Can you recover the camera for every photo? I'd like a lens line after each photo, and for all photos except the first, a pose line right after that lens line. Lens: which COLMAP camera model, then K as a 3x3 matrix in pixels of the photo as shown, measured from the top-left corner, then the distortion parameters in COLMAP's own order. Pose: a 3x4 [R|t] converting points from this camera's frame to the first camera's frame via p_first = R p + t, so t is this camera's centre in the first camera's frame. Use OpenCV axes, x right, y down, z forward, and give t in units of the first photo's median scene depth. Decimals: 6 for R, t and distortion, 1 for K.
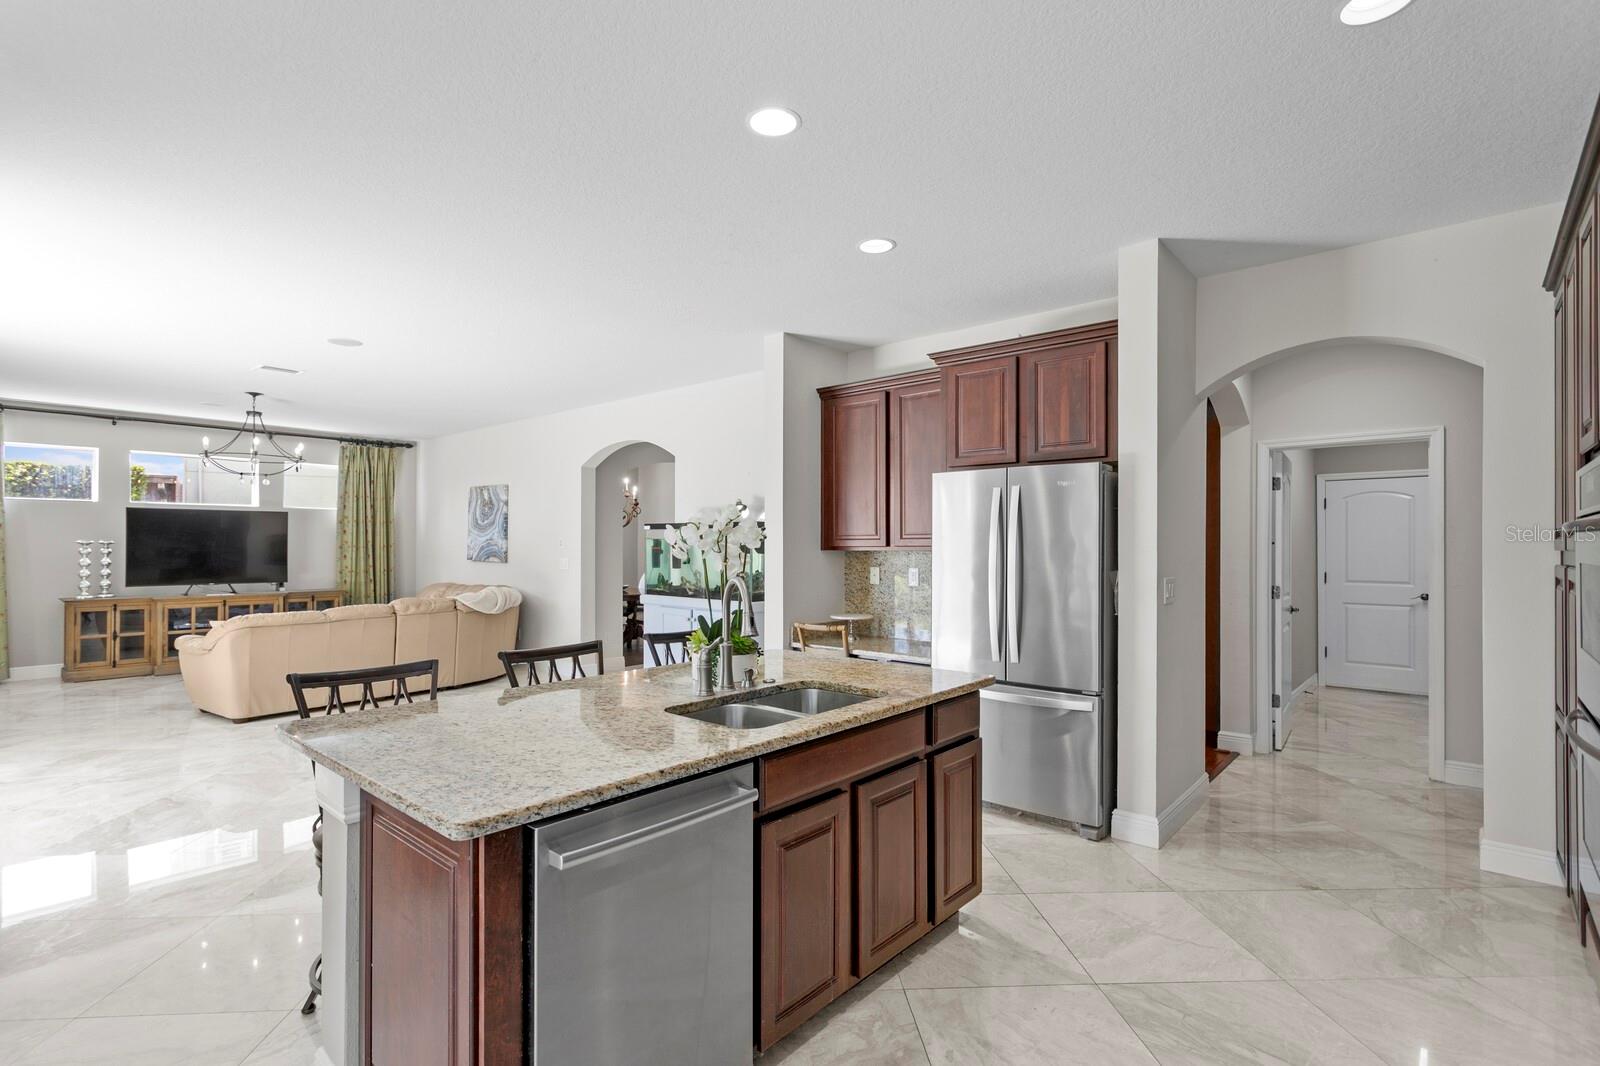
lens RADIAL K [[755.3, 0, 790.3], [0, 755.3, 544.6], [0, 0, 1]] dist [-0.001458, 0.000557]
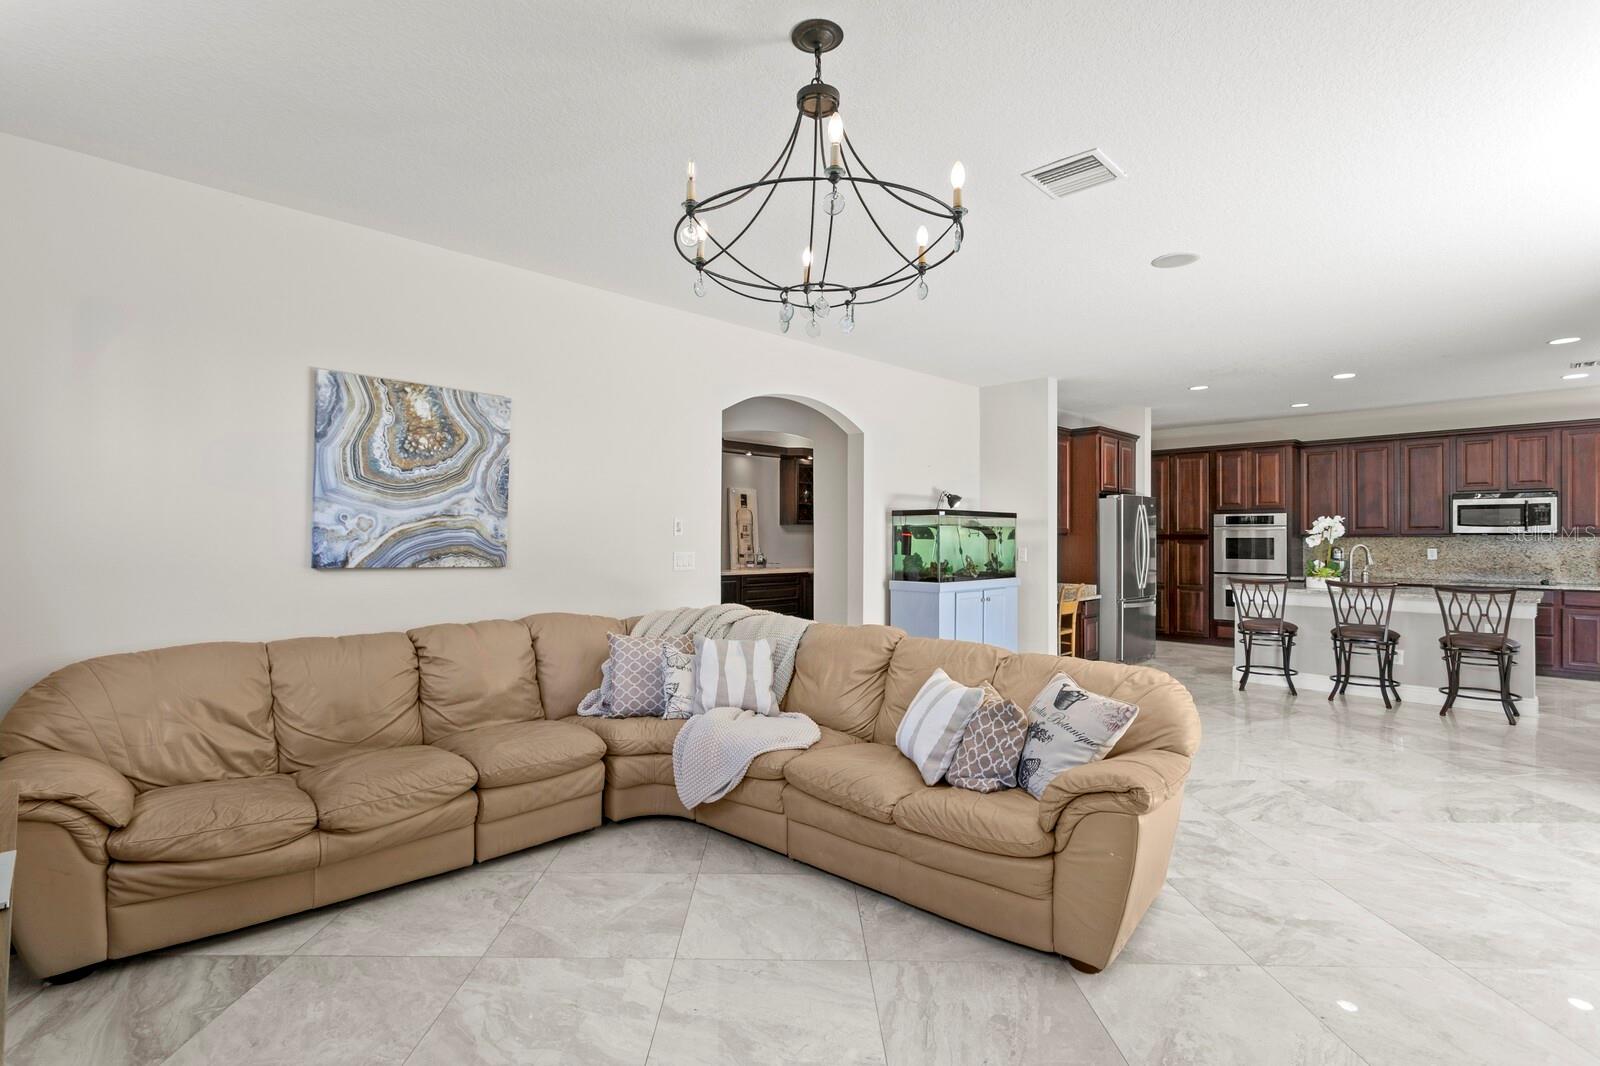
lens RADIAL K [[755.3, 0, 793.7], [0, 755.3, 530.2], [0, 0, 1]] dist [-0.001458, 0.000557]
pose [[0.077913, 0.007444, 0.996932, -1.404958], [-0.001113, 0.999972, -0.007380, 0.008788], [-0.996960, -0.000534, 0.077919, 1.354475]]
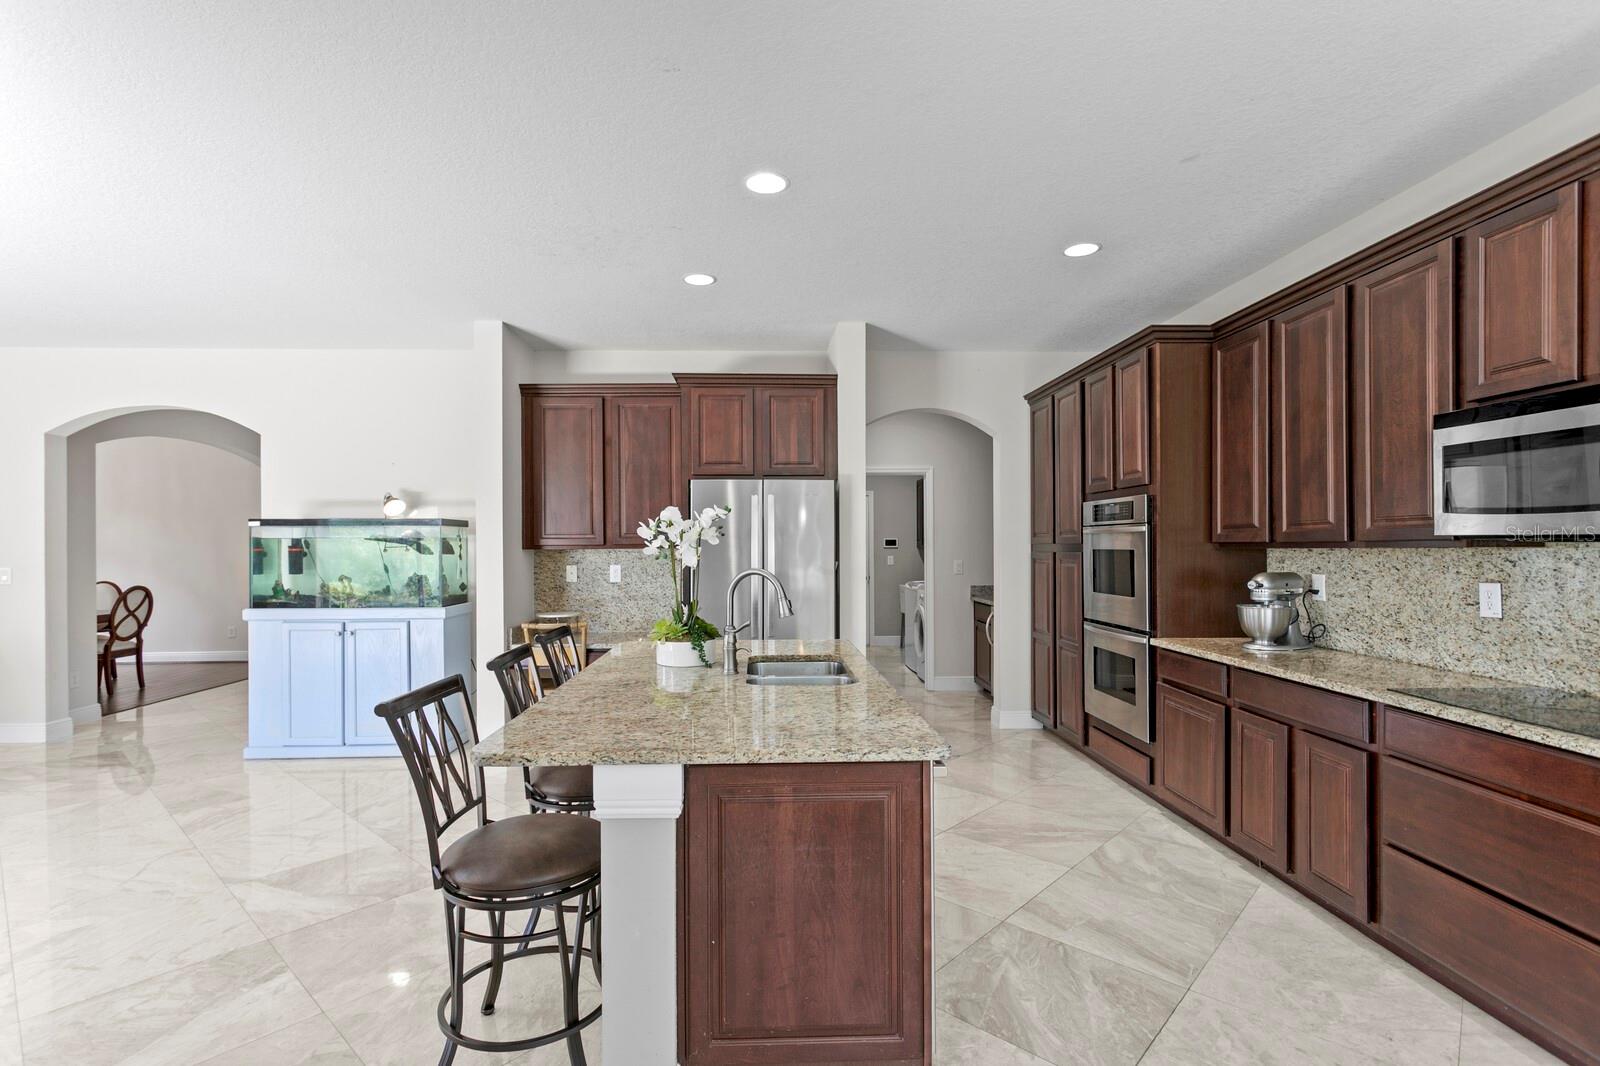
lens RADIAL K [[755.3, 0, 772.4], [0, 755.3, 548.4], [0, 0, 1]] dist [-0.001458, 0.000557]
pose [[0.722603, -0.008111, 0.691215, -0.403331], [0.006910, 0.999966, 0.004510, 0.004356], [-0.691228, 0.001517, 0.722635, 0.068665]]
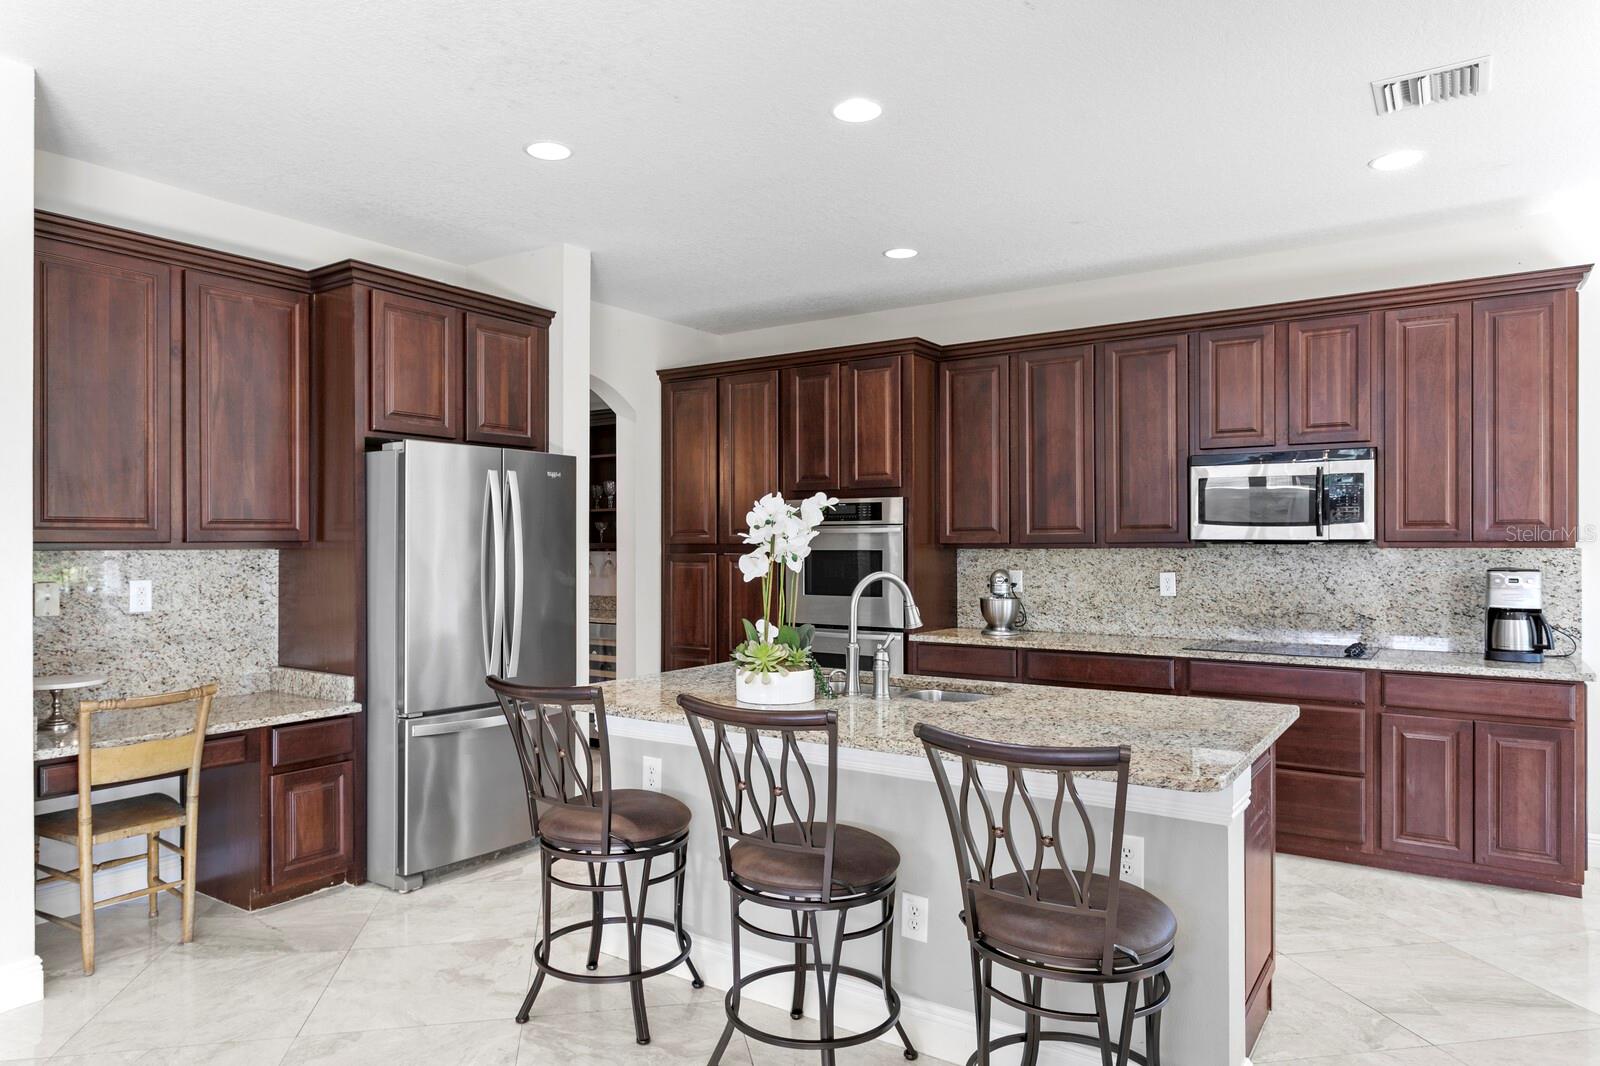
lens RADIAL K [[1000.5, 0, 794.9], [0, 1000.5, 537.0], [0, 0, 1]] dist [-0.011114, 0.000284]
pose [[-0.125820, 0.004426, 0.992043, -0.635198], [0.001347, 0.999990, -0.004291, 0.002391], [-0.992052, 0.000796, -0.125824, 0.611046]]
